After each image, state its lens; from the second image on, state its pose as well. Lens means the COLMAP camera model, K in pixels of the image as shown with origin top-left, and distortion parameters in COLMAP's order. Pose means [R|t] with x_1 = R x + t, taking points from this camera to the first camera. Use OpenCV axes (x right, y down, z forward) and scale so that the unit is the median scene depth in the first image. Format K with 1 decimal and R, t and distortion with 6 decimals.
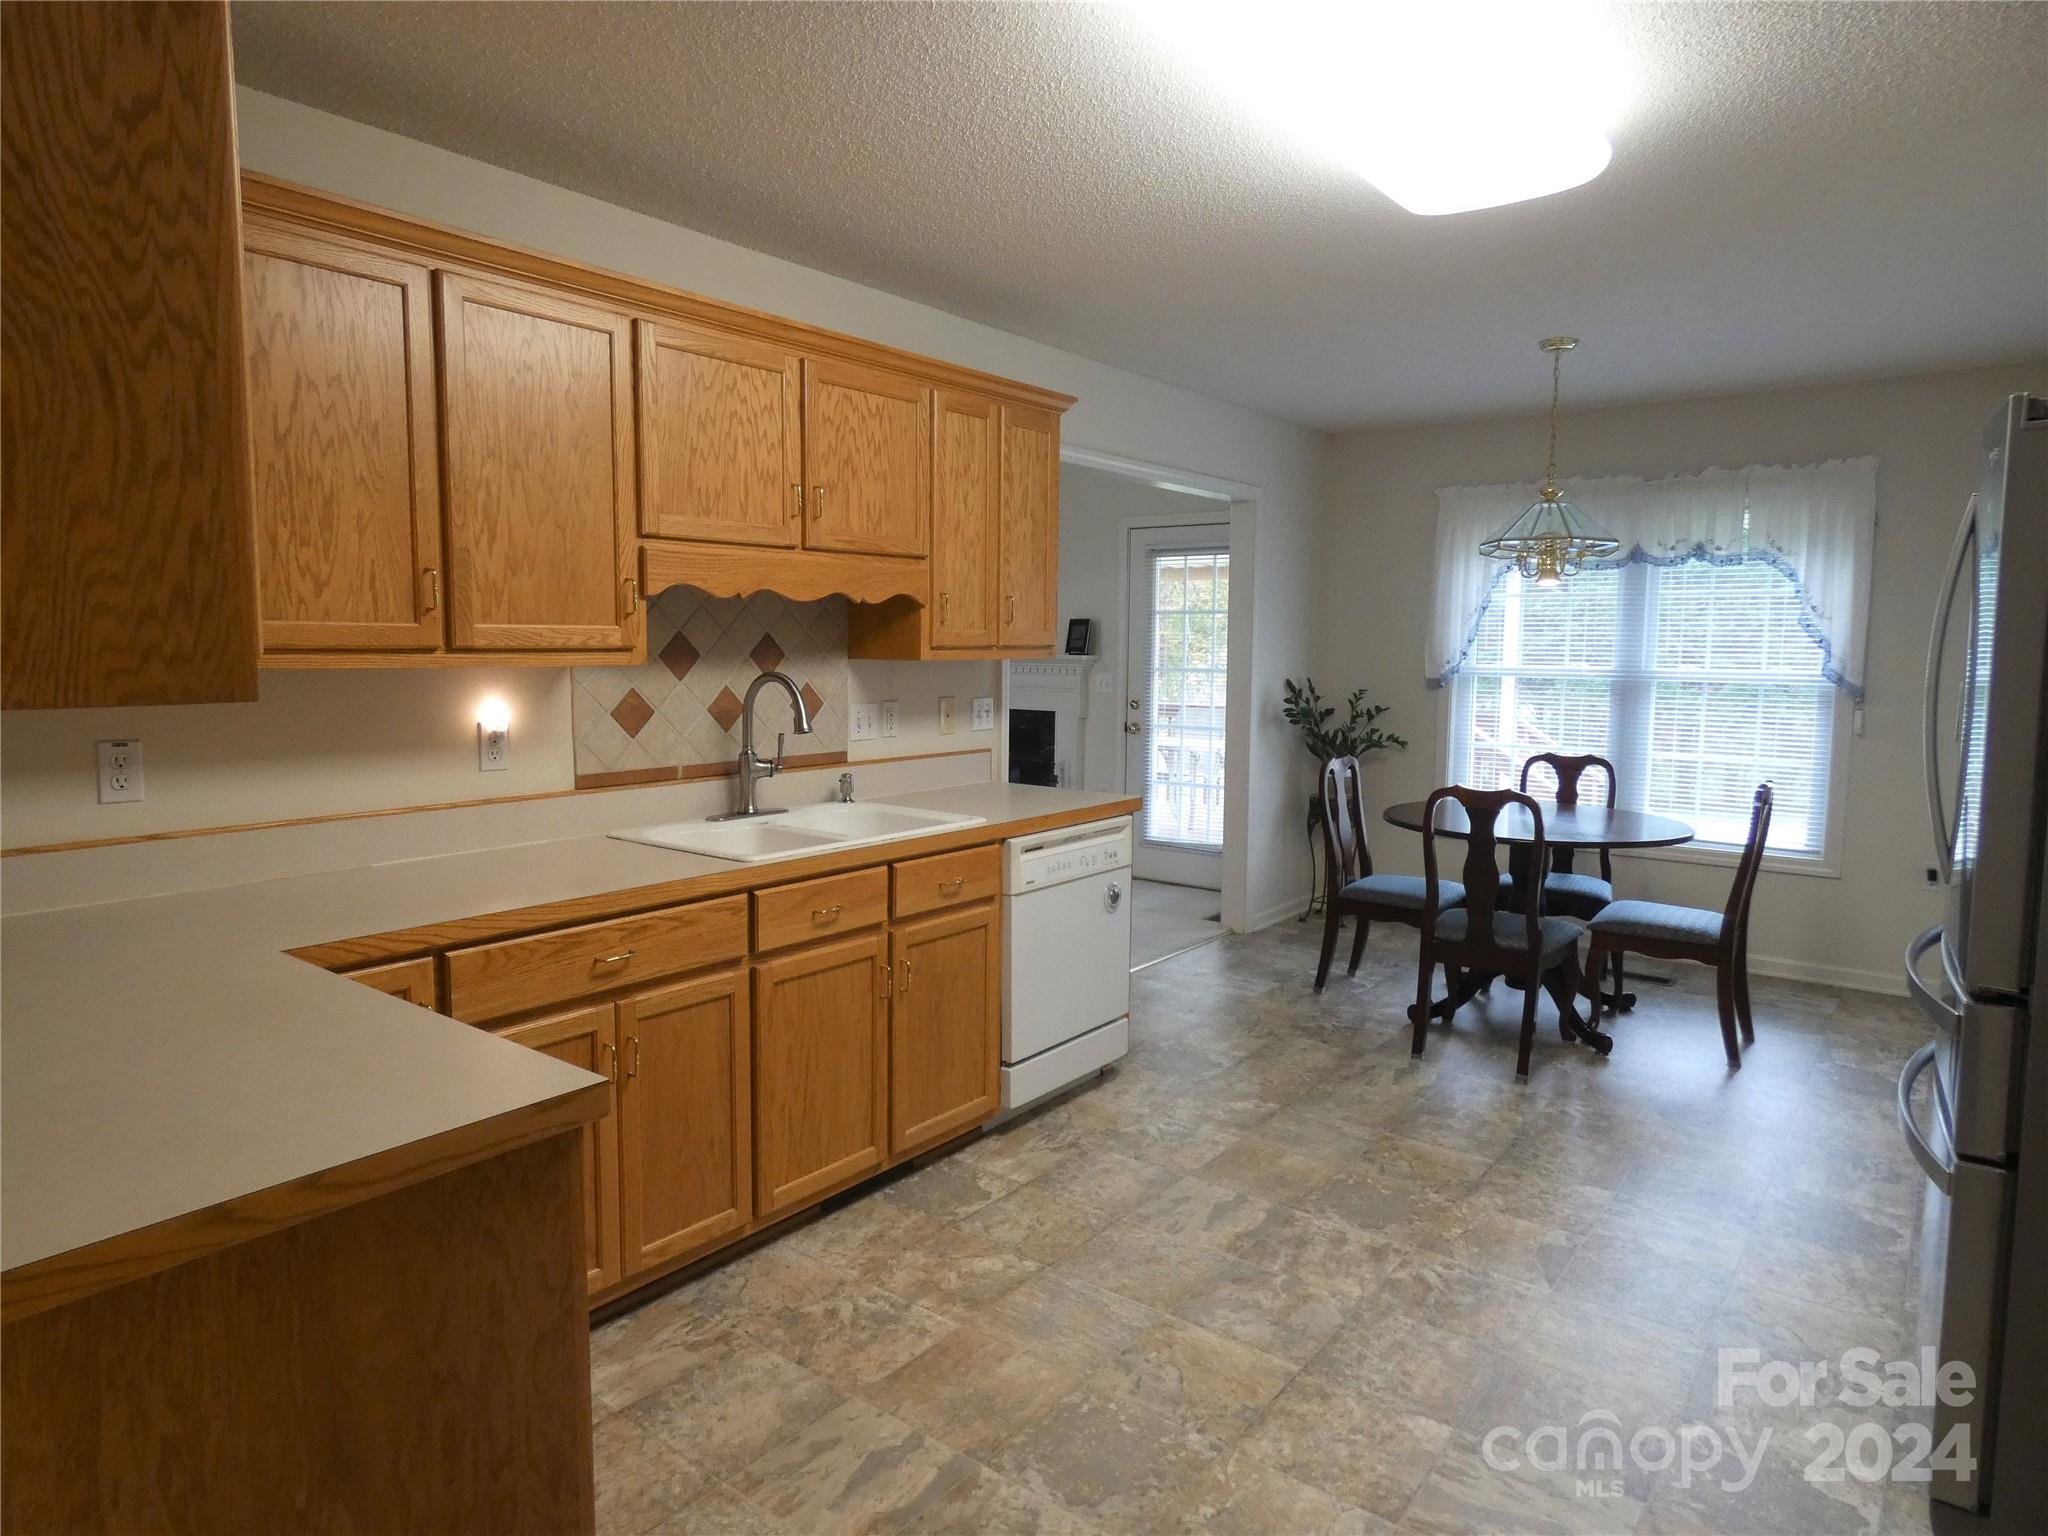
lens RADIAL K [[1218.7, 0, 1020.6], [0, 1218.7, 762.4], [0, 0, 1]] dist [0.000546, -0.000908]
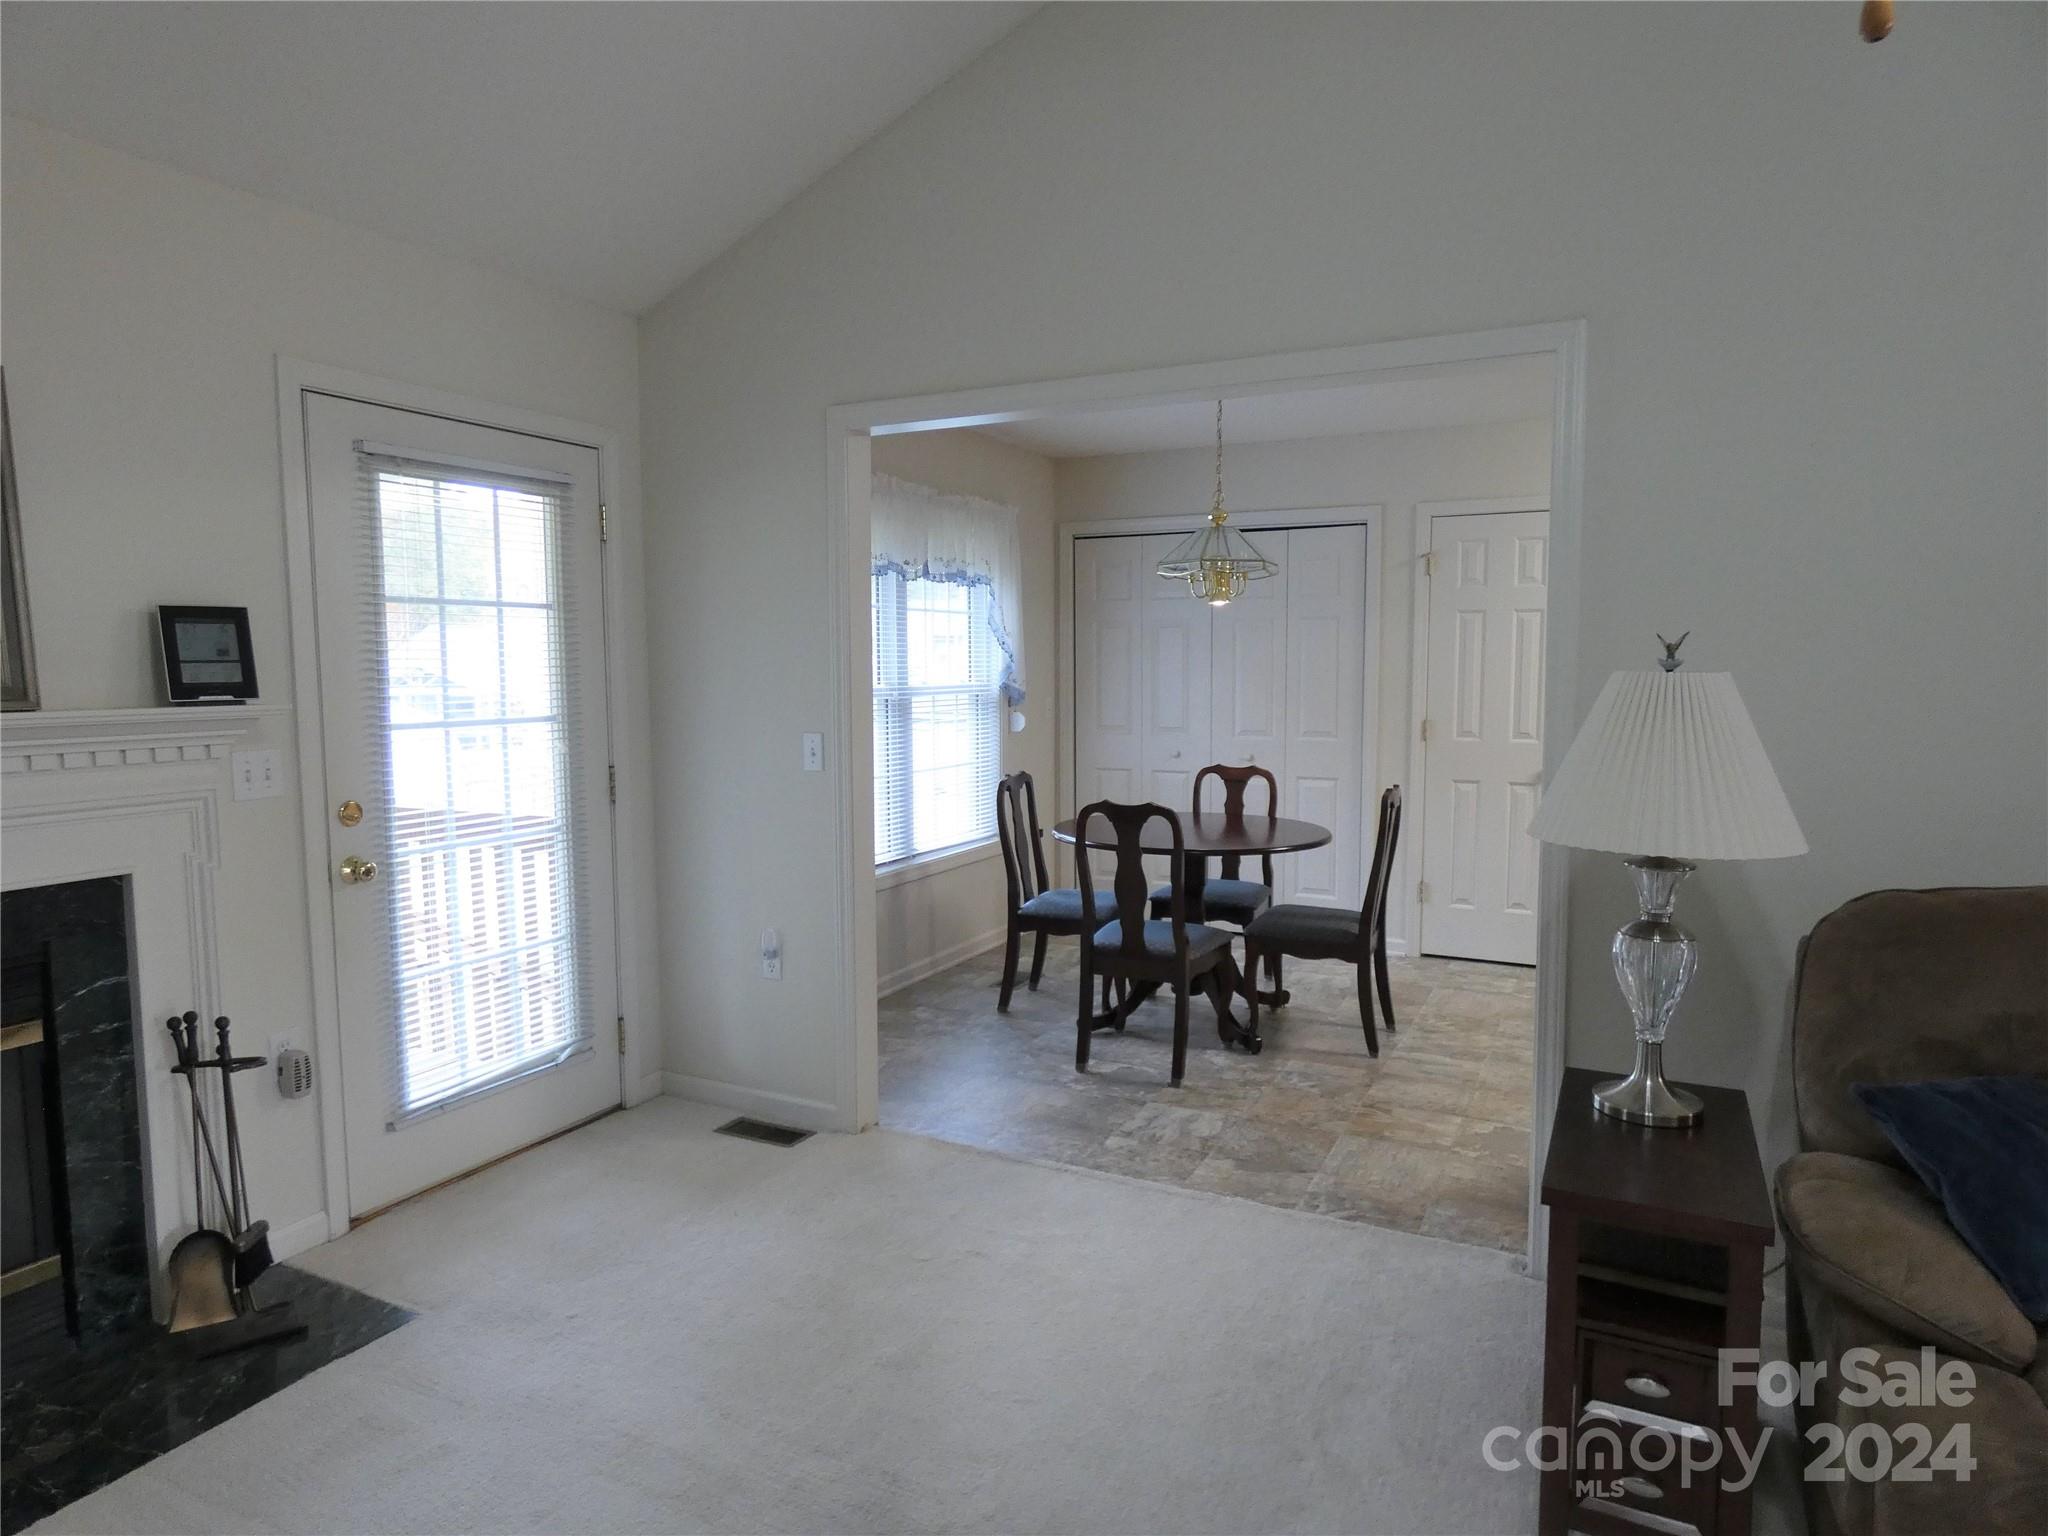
lens RADIAL K [[1218.7, 0, 1020.6], [0, 1218.7, 762.4], [0, 0, 1]] dist [0.000546, -0.000908]
pose [[-0.189998, -0.092052, 0.977460, -0.365360], [0.094220, 0.989290, 0.111481, -0.091175], [-0.977253, 0.113277, -0.179290, 0.856059]]
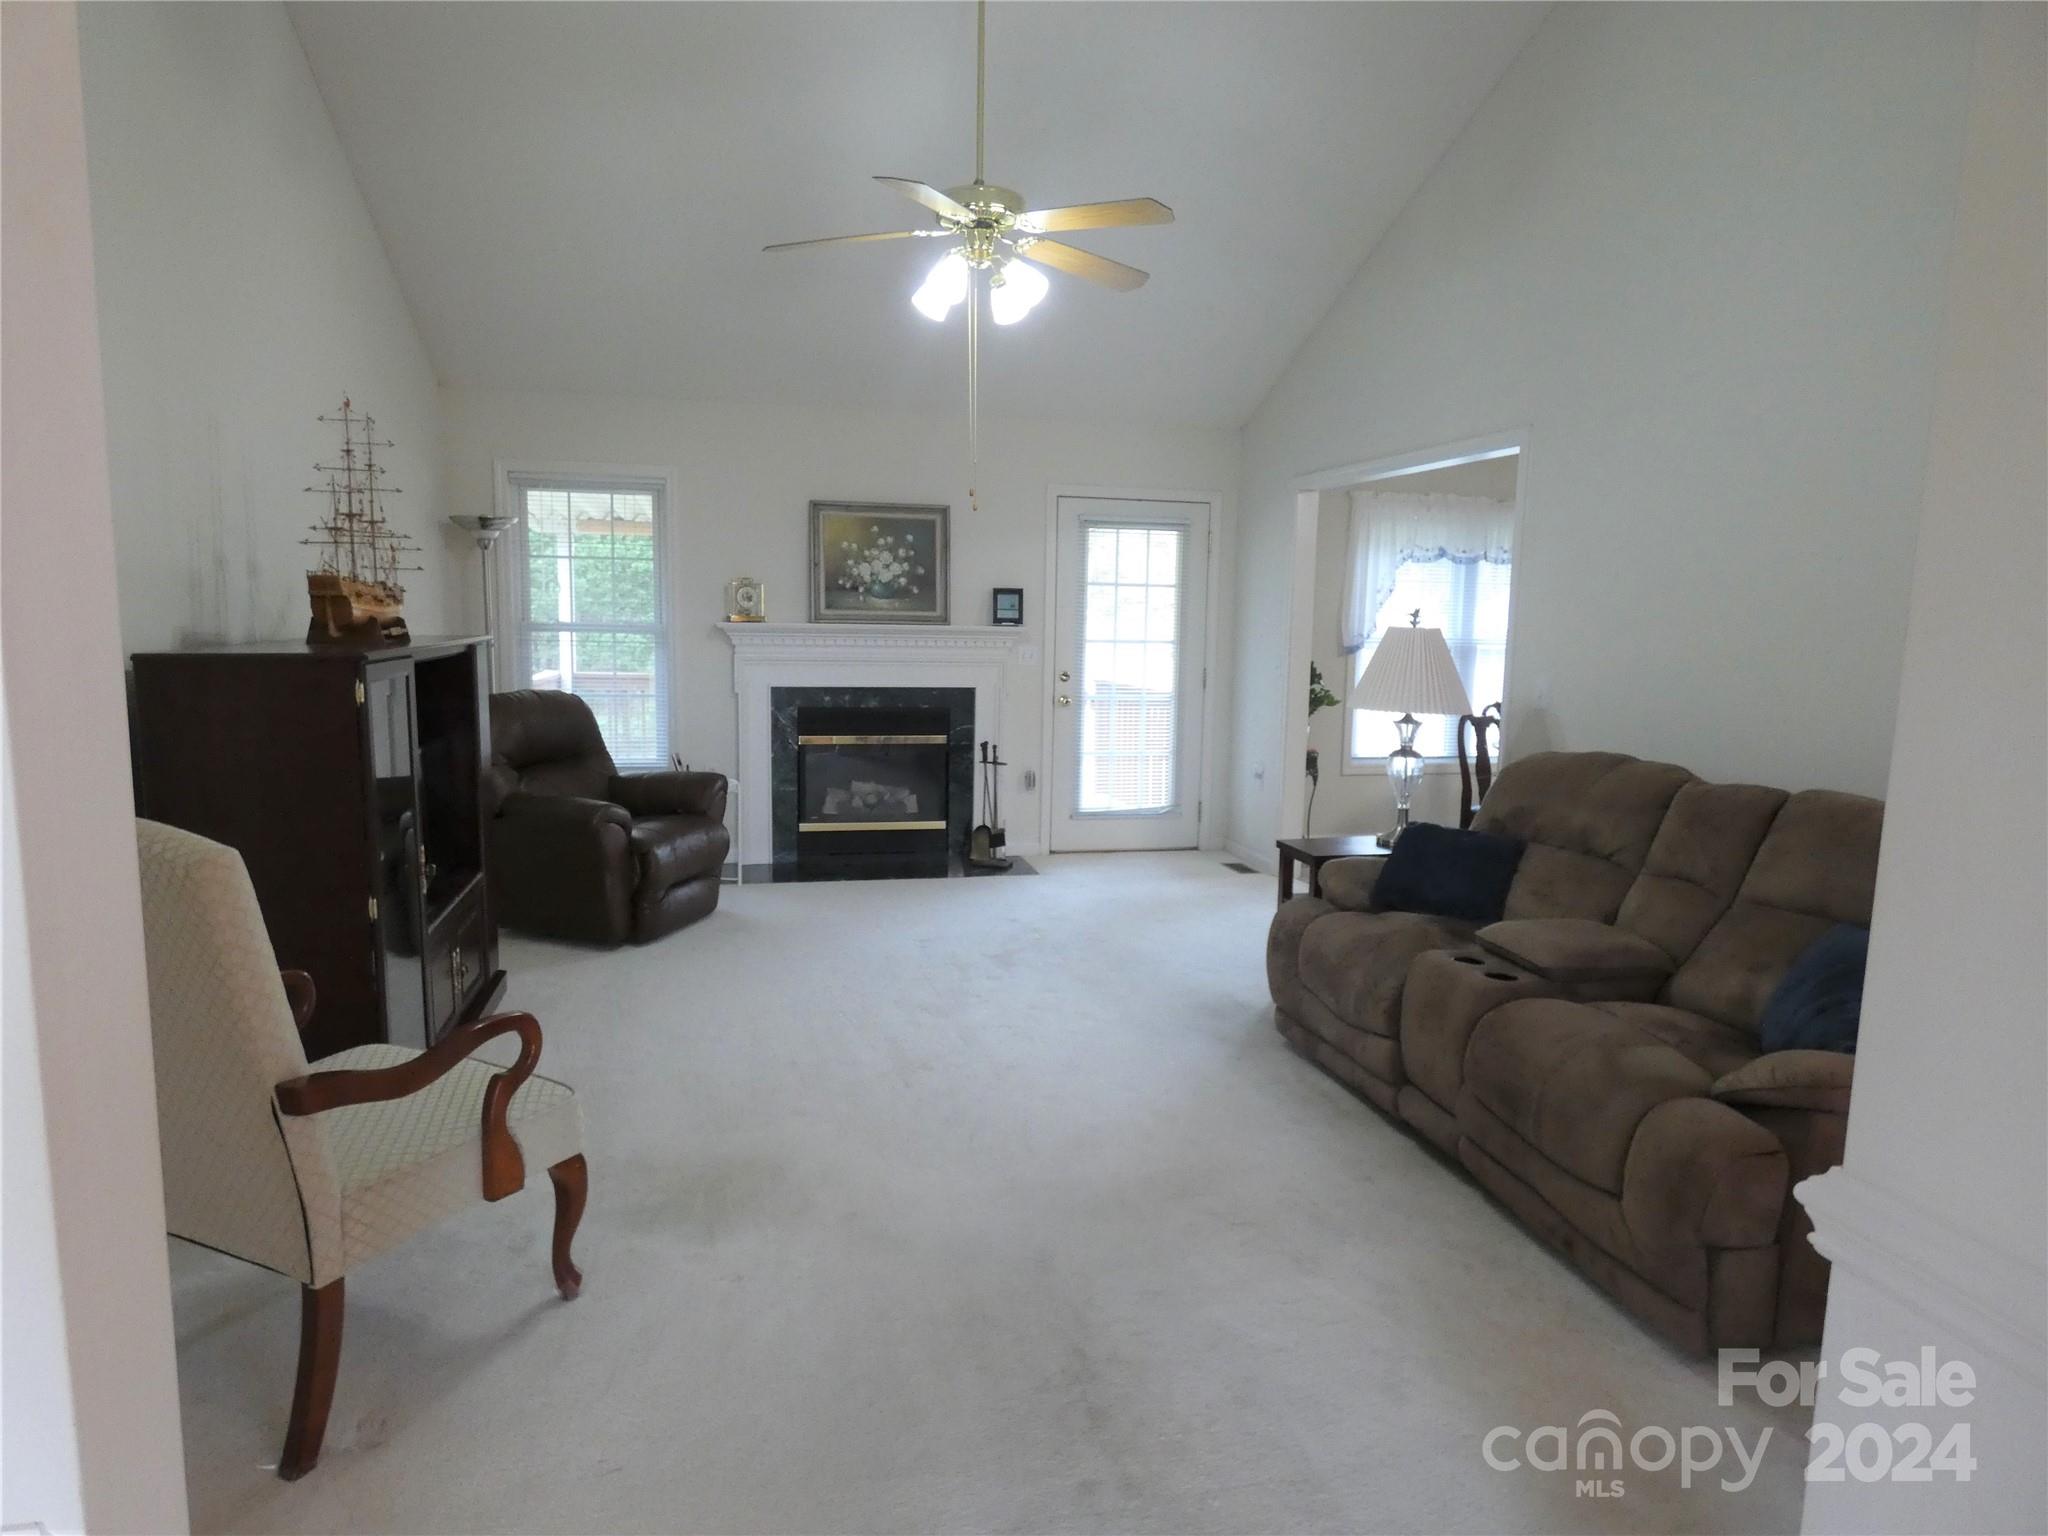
lens RADIAL K [[1218.7, 0, 1020.6], [0, 1218.7, 762.4], [0, 0, 1]] dist [0.000546, -0.000908]
pose [[0.630484, -0.096577, 0.770171, -0.697217], [0.057899, 0.995317, 0.077412, -0.057539], [-0.774040, -0.004215, 0.633122, 0.411629]]
